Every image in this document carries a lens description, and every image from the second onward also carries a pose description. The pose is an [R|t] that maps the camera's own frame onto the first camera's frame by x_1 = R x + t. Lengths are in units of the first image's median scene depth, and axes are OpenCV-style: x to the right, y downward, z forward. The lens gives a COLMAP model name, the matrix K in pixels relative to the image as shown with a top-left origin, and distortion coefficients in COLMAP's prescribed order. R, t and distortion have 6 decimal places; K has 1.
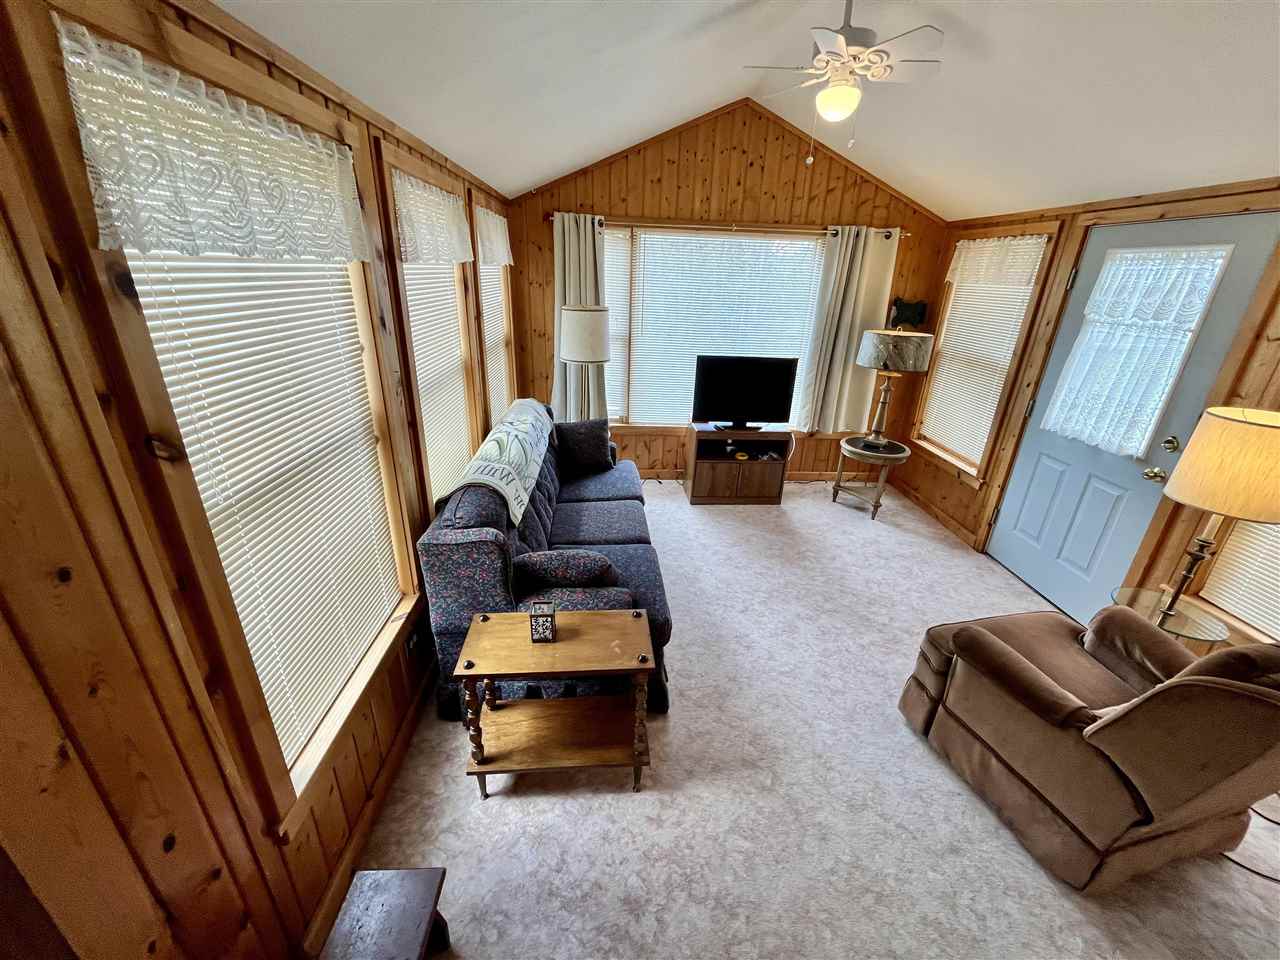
lens RADIAL K [[516.4, 0, 638.0], [0, 516.4, 480.7], [0, 0, 1]] dist [-0.003273, 0.000281]
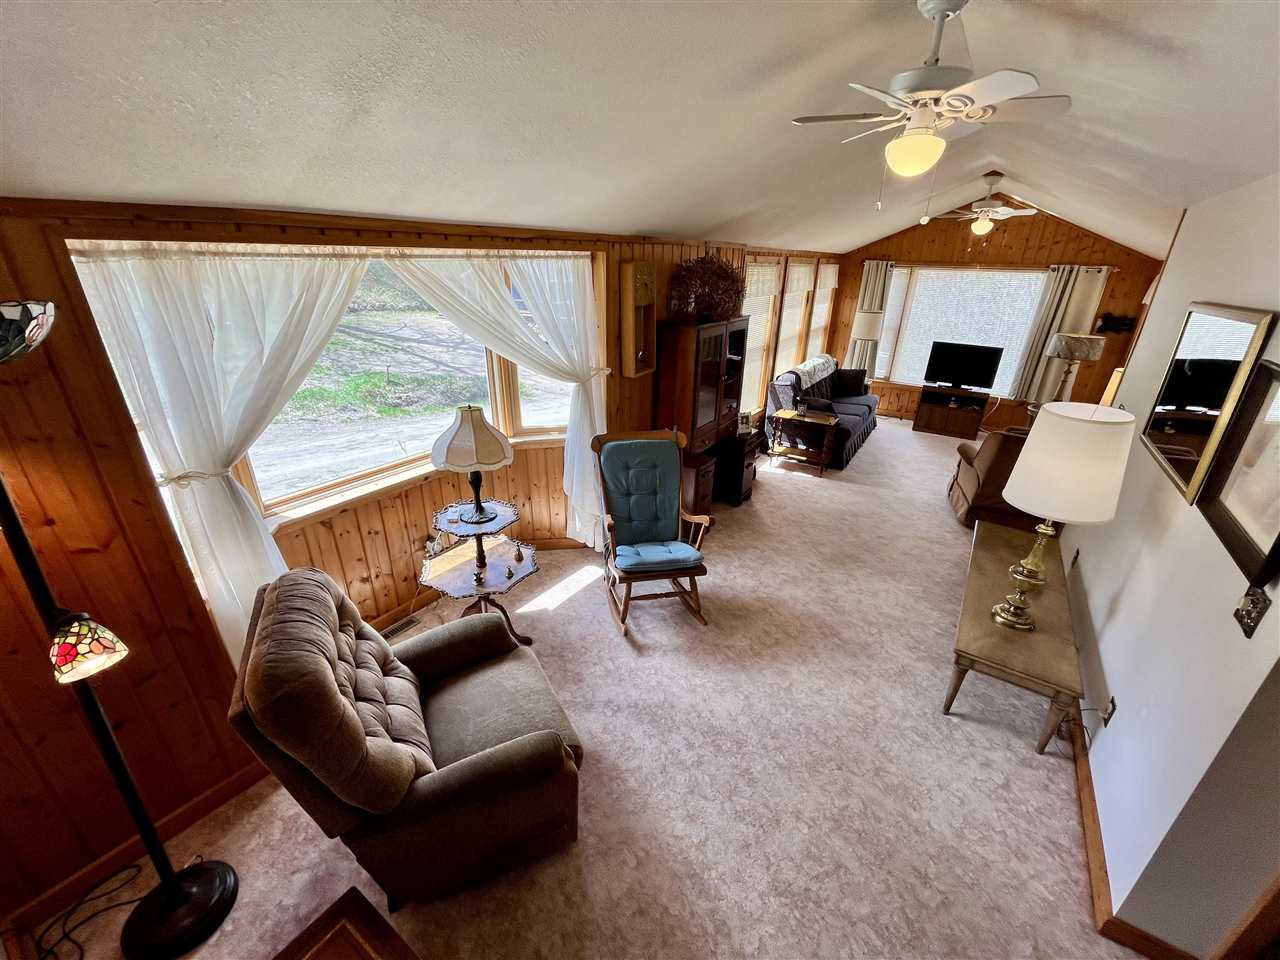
lens RADIAL K [[516.4, 0, 637.7], [0, 516.4, 484.8], [0, 0, 1]] dist [-0.003273, 0.000281]
pose [[0.804853, 0.222702, -0.550105, 0.370456], [-0.217326, 0.973136, 0.075994, 0.305017], [0.552252, 0.058388, 0.831630, -0.942889]]
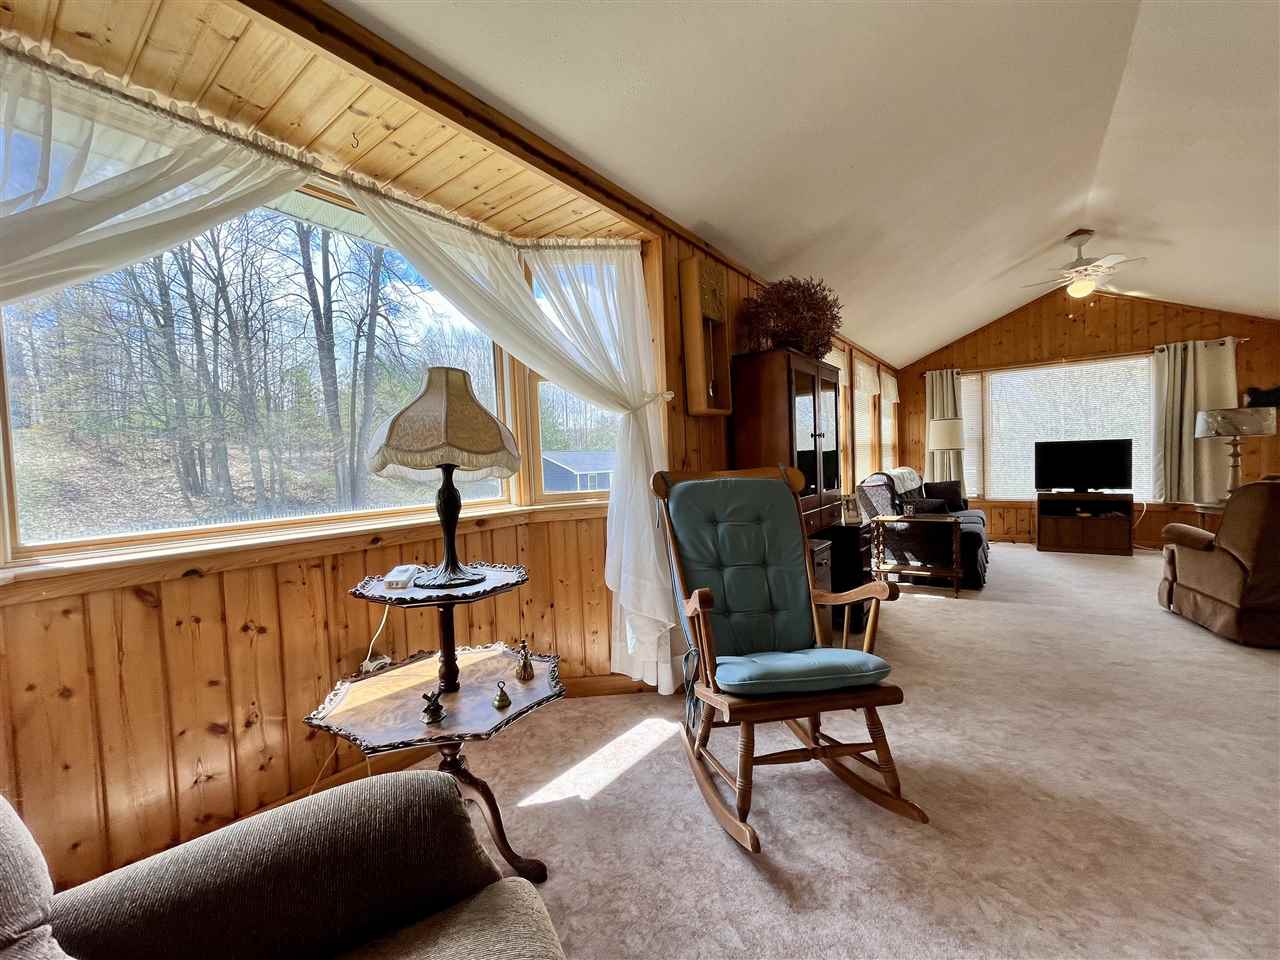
lens RADIAL K [[516.4, 0, 637.9], [0, 516.4, 481.5], [0, 0, 1]] dist [-0.003273, 0.000281]
pose [[0.774661, -0.038239, -0.631220, 0.158489], [-0.177670, 0.944804, -0.275281, 0.453874], [0.606905, 0.325398, 0.725108, -0.687618]]
